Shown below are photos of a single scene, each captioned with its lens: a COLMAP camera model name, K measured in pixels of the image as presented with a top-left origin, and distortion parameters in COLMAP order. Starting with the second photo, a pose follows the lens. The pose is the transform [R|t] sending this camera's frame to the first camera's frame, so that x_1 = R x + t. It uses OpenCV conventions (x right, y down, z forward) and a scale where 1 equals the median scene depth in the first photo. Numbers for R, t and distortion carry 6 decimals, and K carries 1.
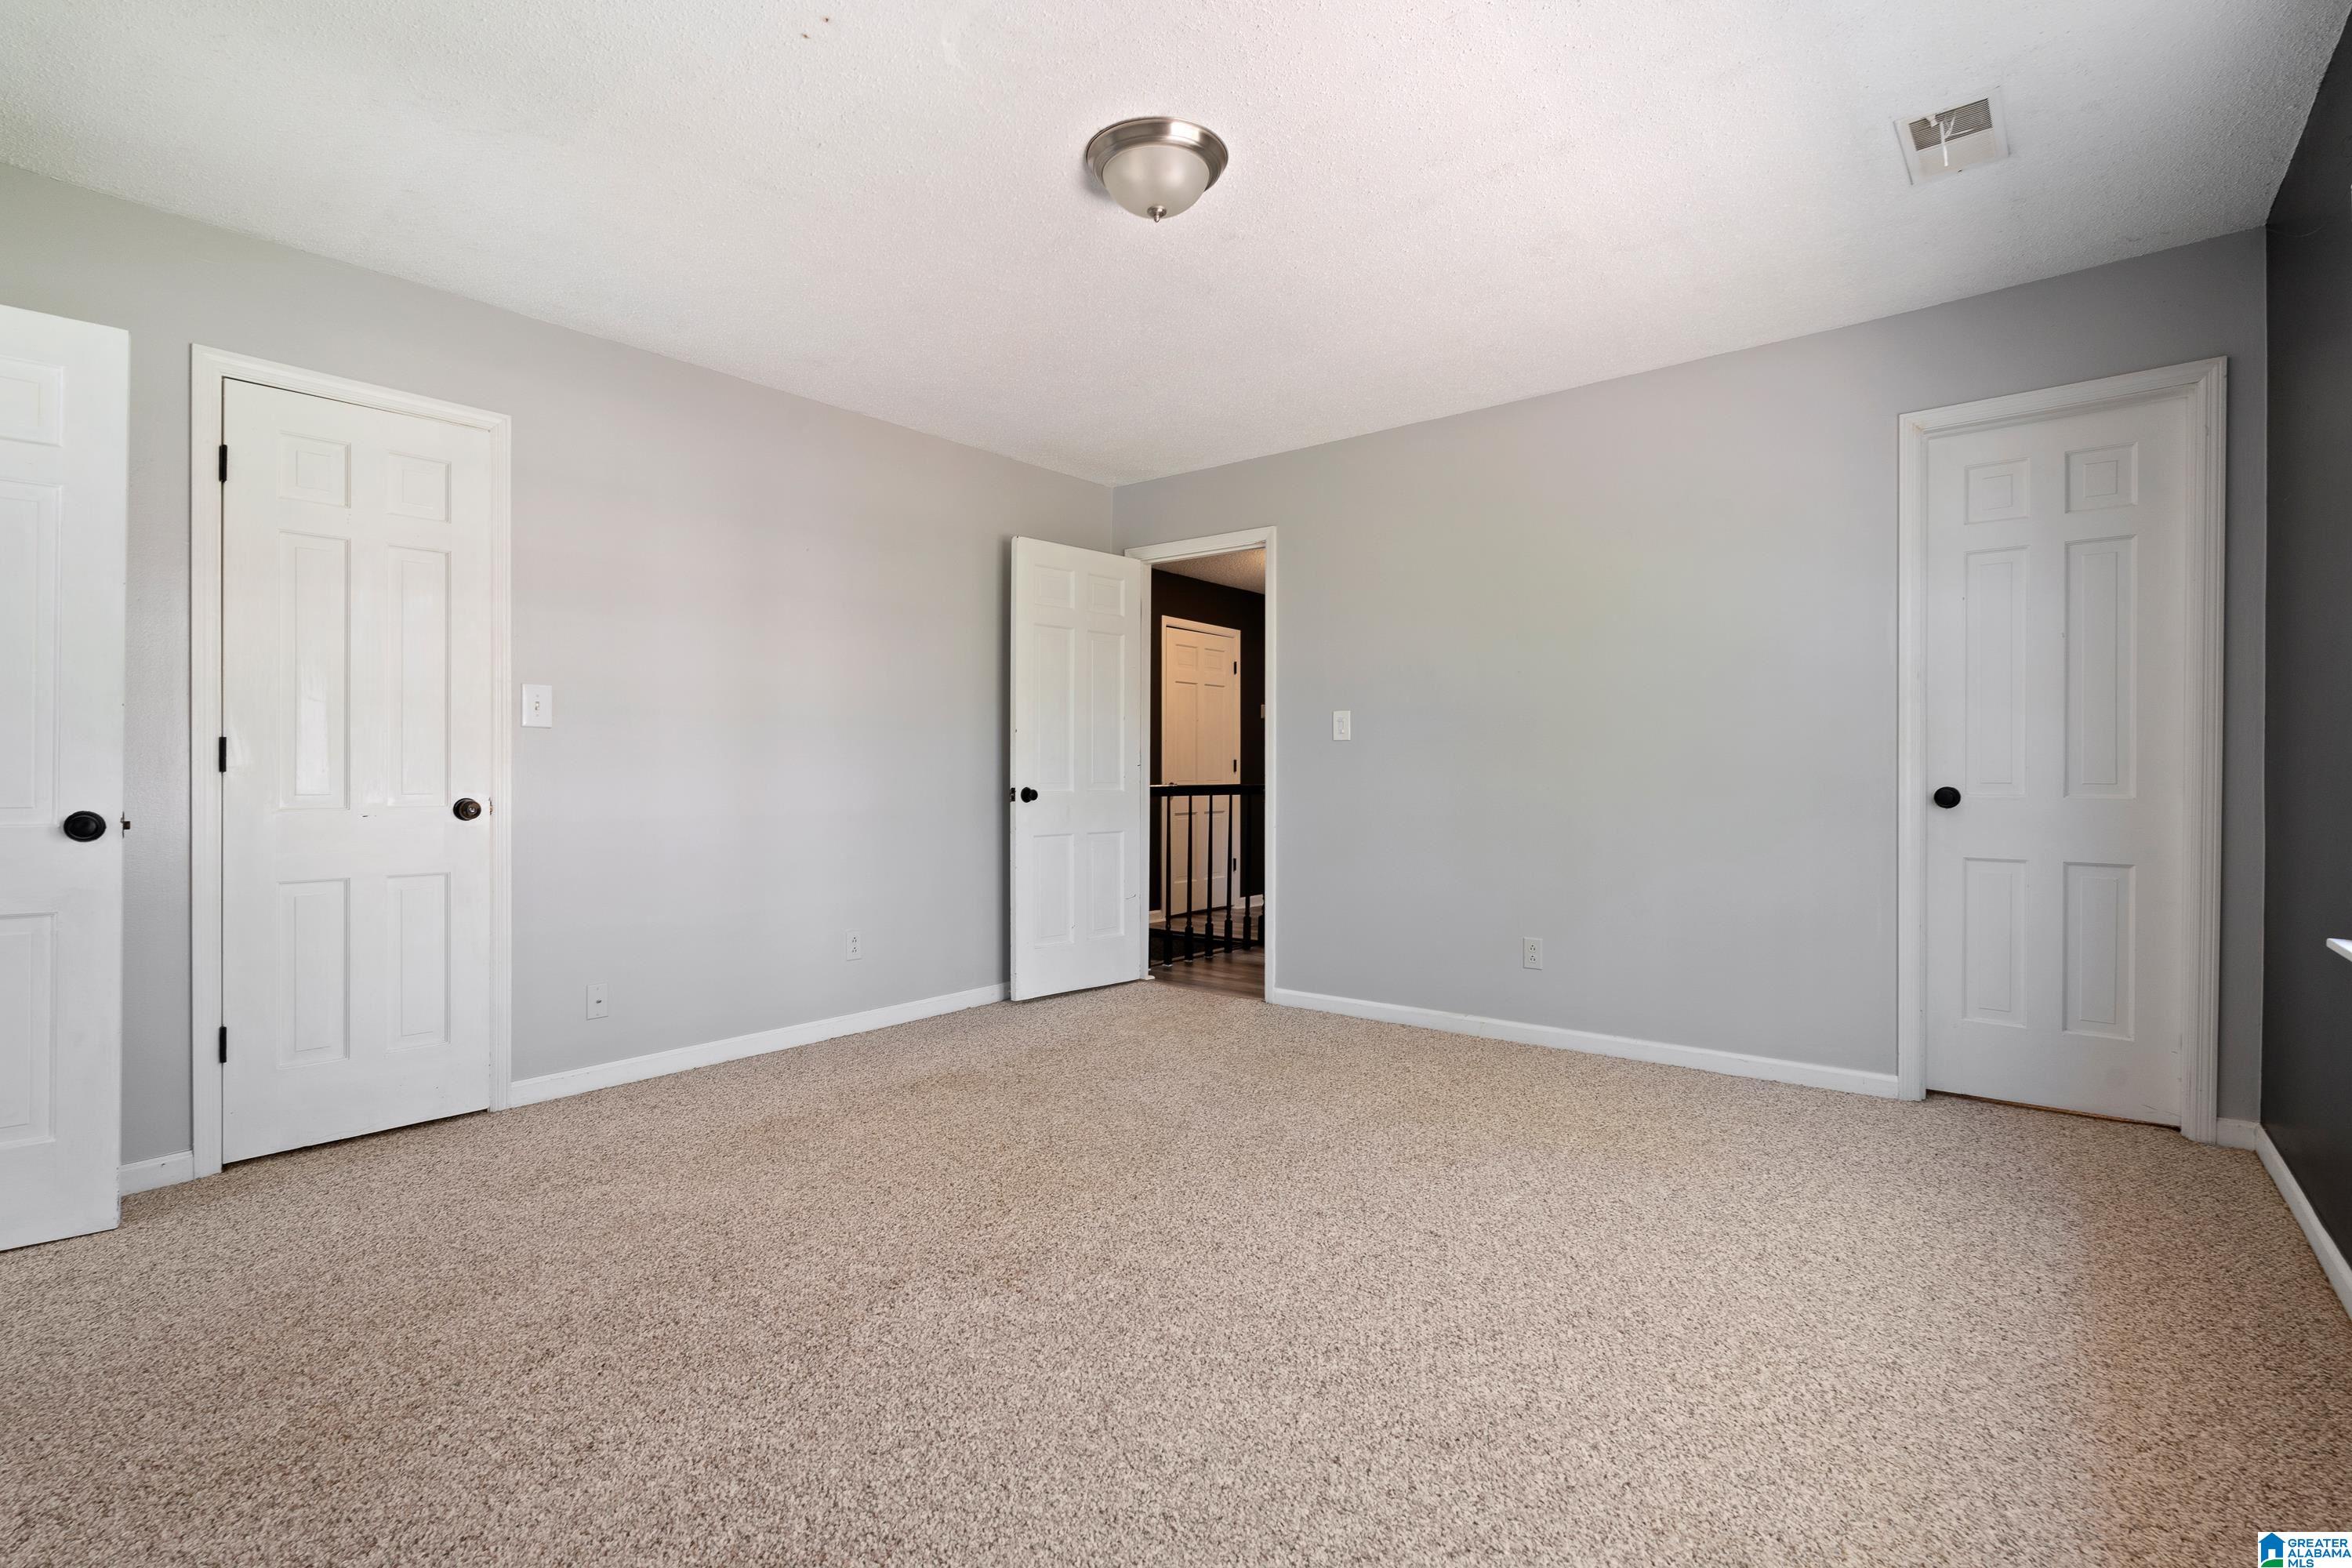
lens RADIAL K [[1135.8, 0, 1179.3], [0, 1135.8, 782.4], [0, 0, 1]] dist [0.000186, 0.000170]
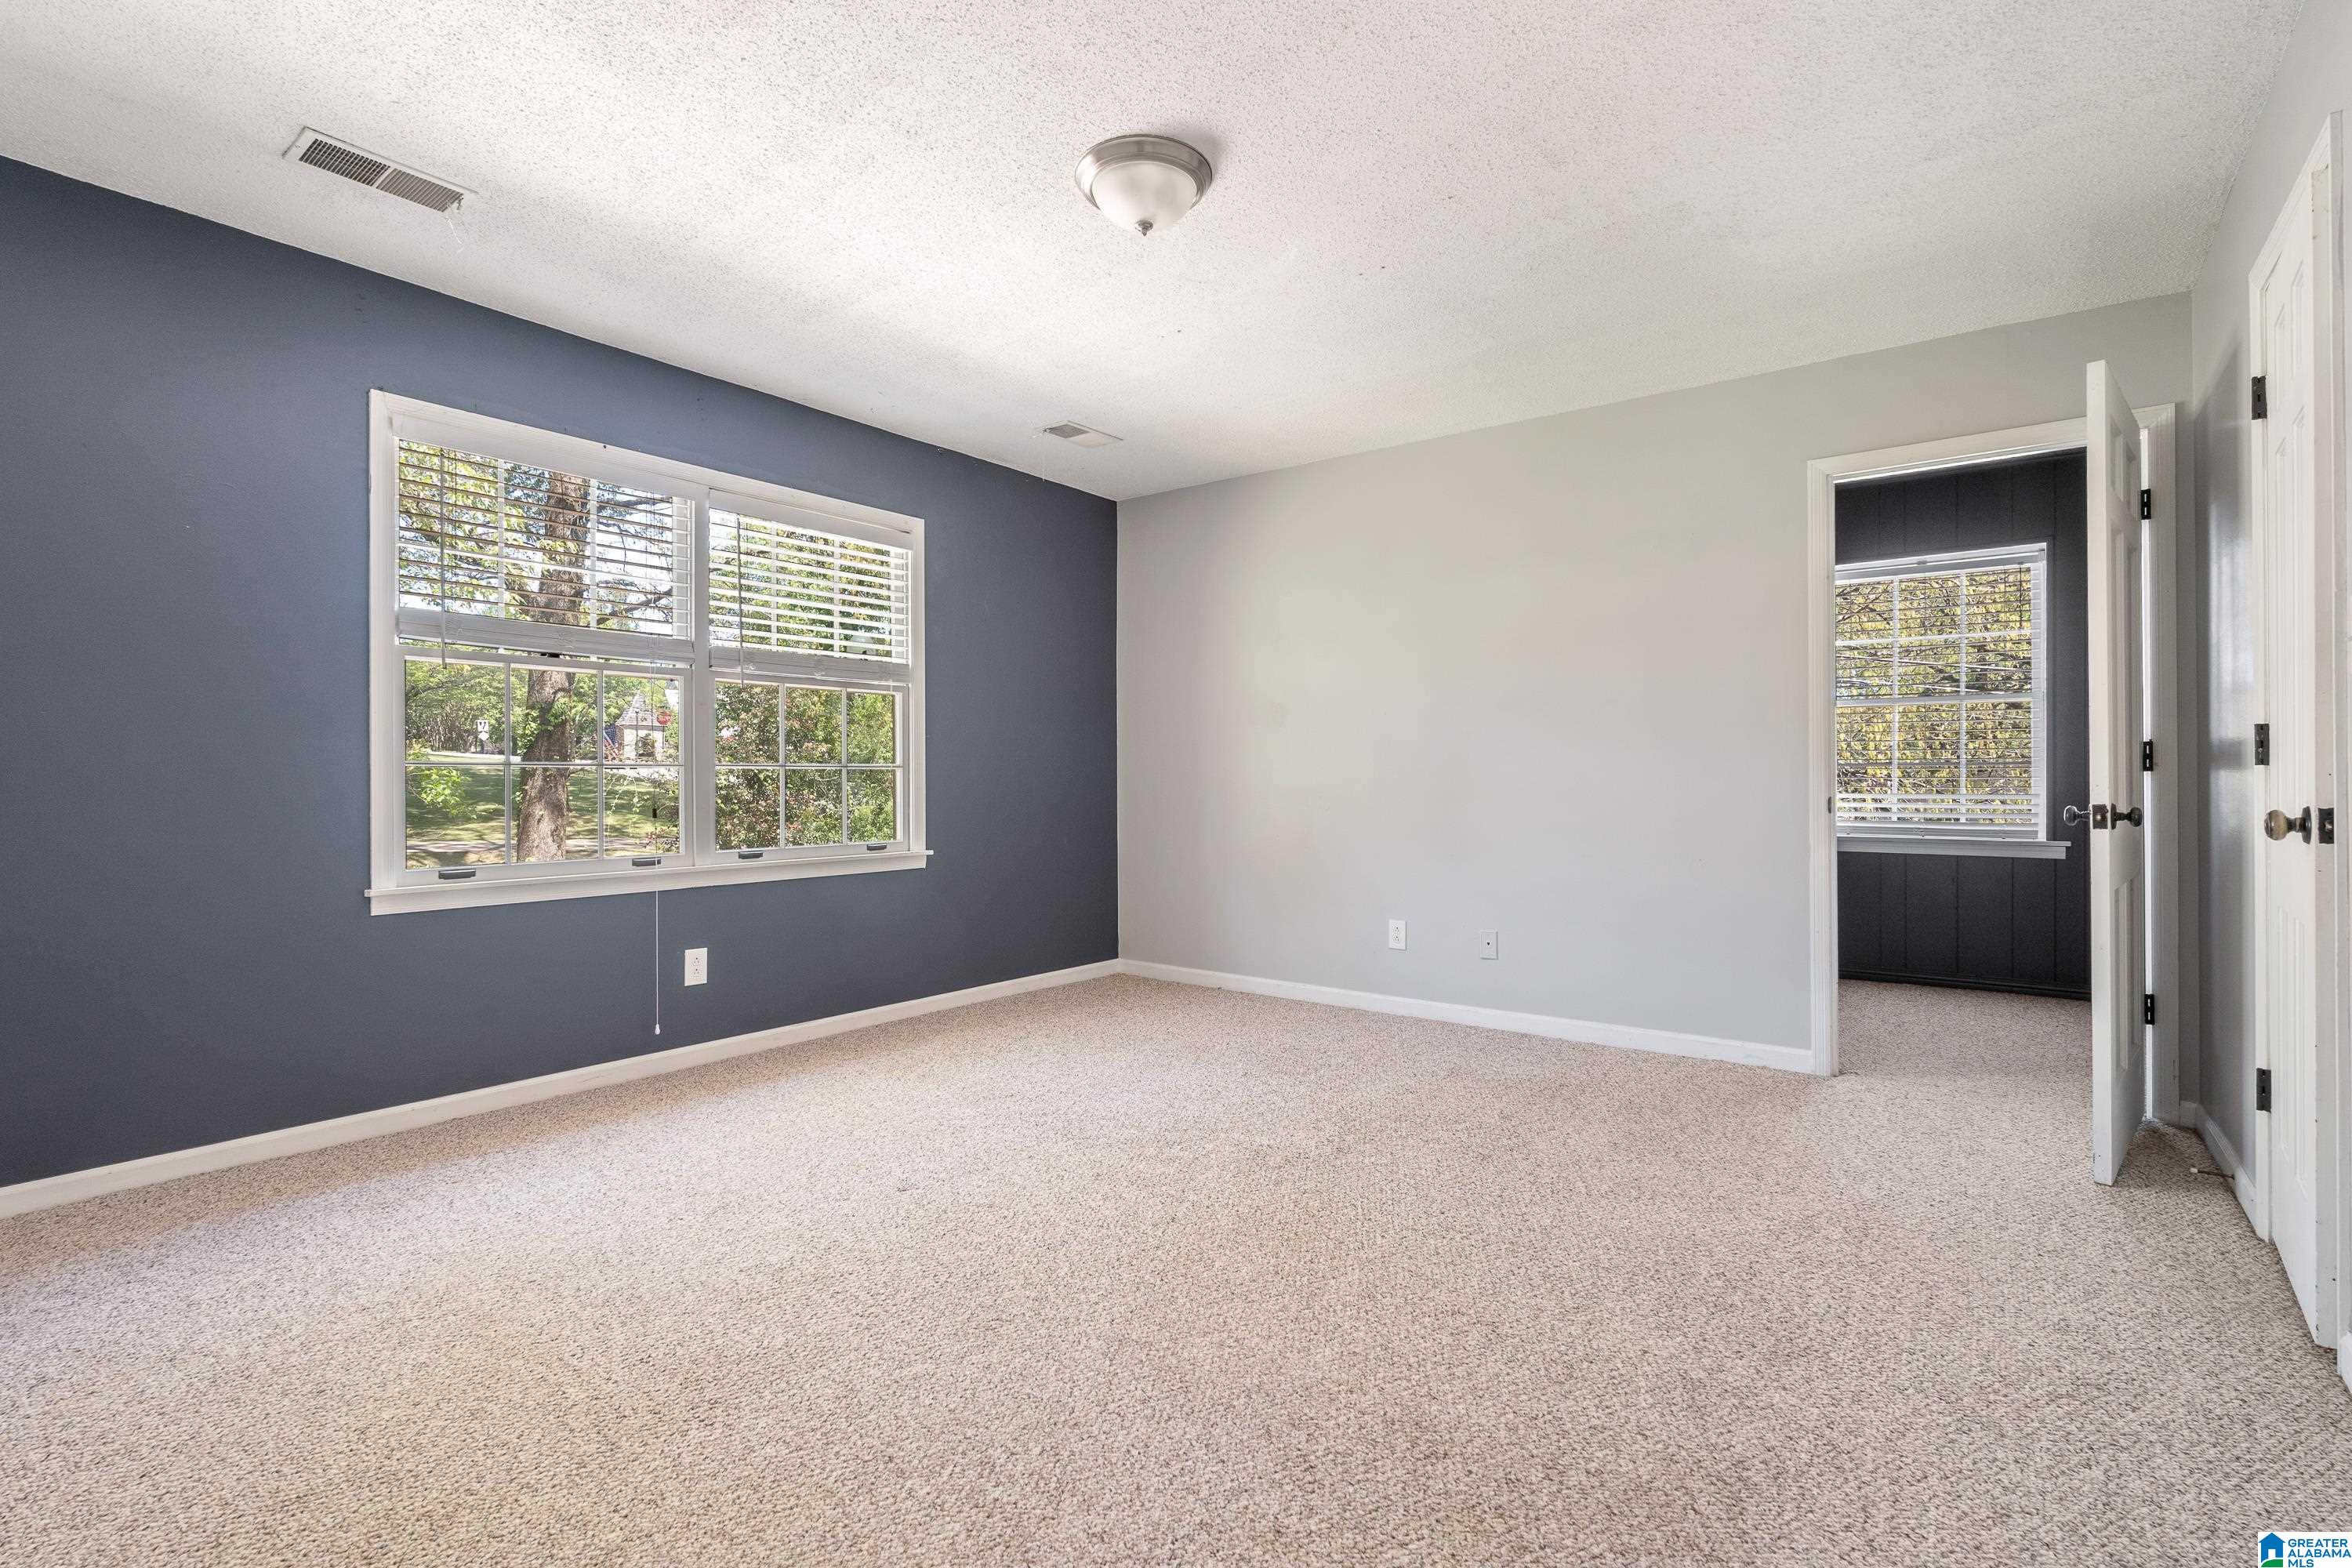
lens RADIAL K [[1135.8, 0, 1175.3], [0, 1135.8, 778.5], [0, 0, 1]] dist [0.000186, 0.000170]
pose [[-0.999747, 0.006836, -0.021447, -0.024039], [0.006703, 0.999958, 0.006234, -0.012084], [0.021489, 0.006089, -0.999751, 2.083304]]
